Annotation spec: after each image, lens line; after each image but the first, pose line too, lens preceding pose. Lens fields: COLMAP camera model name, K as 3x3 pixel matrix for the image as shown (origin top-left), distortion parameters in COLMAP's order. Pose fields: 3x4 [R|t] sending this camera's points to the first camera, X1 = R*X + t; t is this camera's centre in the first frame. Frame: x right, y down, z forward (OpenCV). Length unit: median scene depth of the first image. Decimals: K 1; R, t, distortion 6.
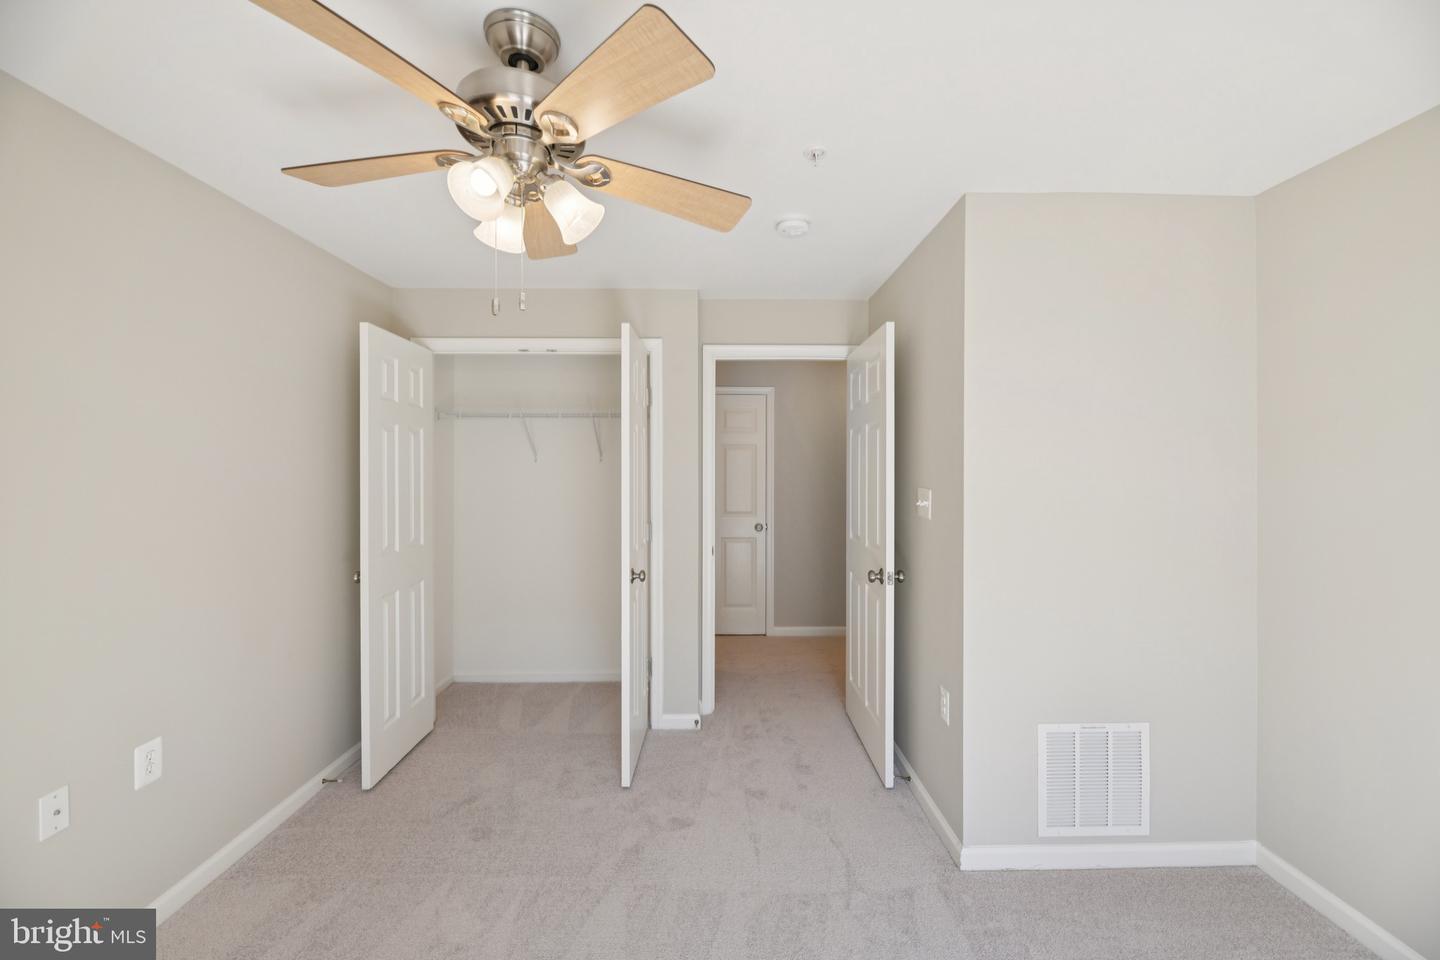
lens RADIAL K [[586.5, 0, 720.4], [0, 586.5, 472.4], [0, 0, 1]] dist [0.001333, -0.001637]
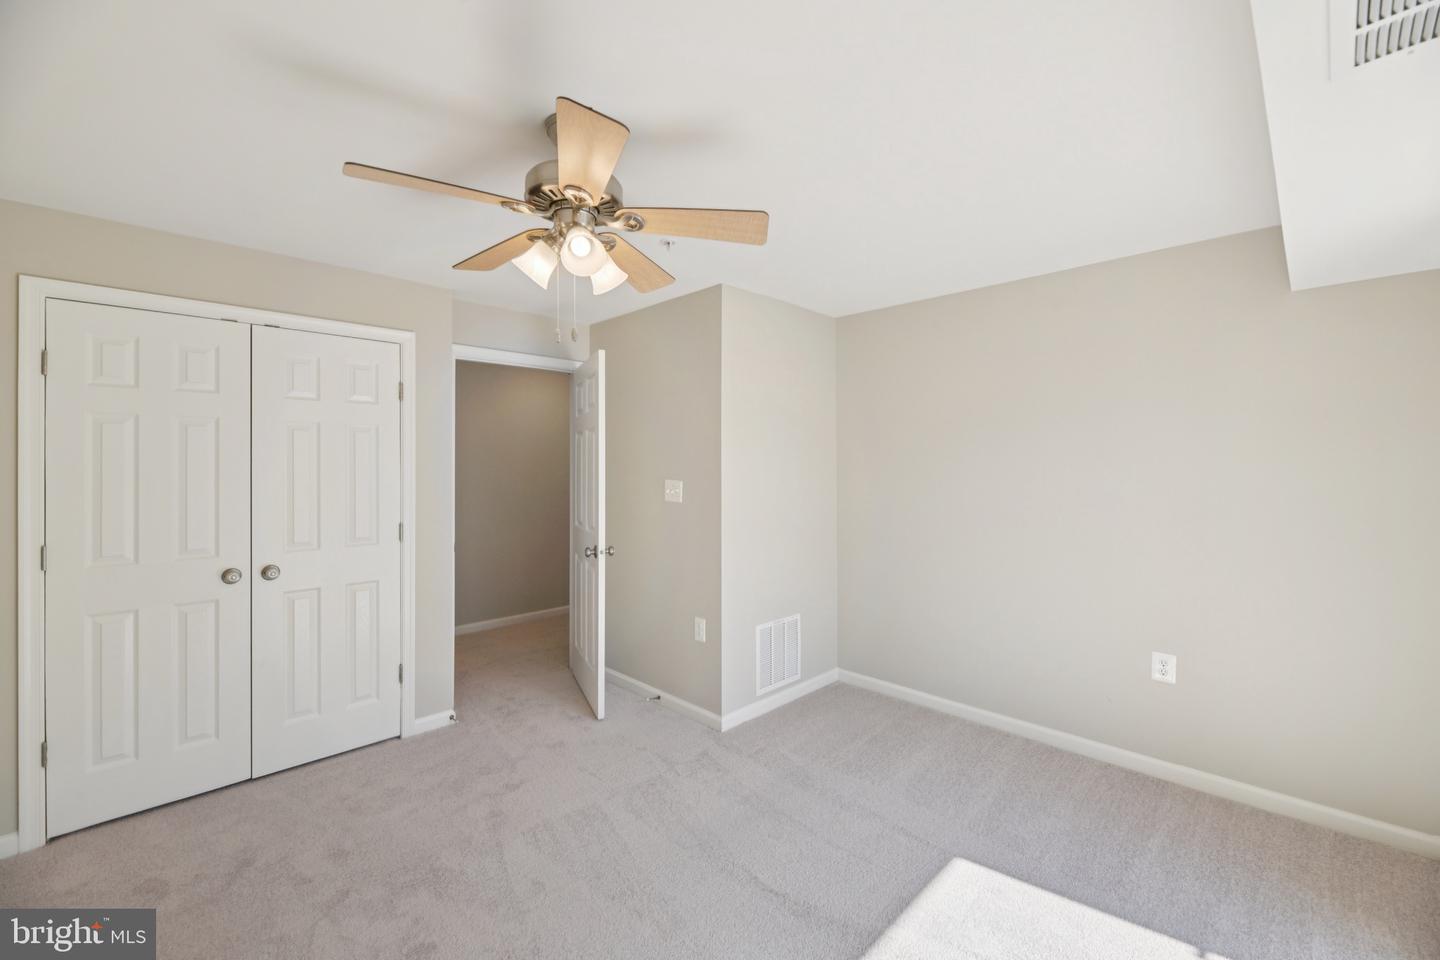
lens RADIAL K [[586.5, 0, 741.8], [0, 586.5, 471.8], [0, 0, 1]] dist [0.001333, -0.001637]
pose [[0.710914, -0.005514, 0.703257, -0.596479], [0.007222, 0.999974, 0.000539, 0.009710], [-0.703242, 0.004695, 0.710935, -0.104835]]
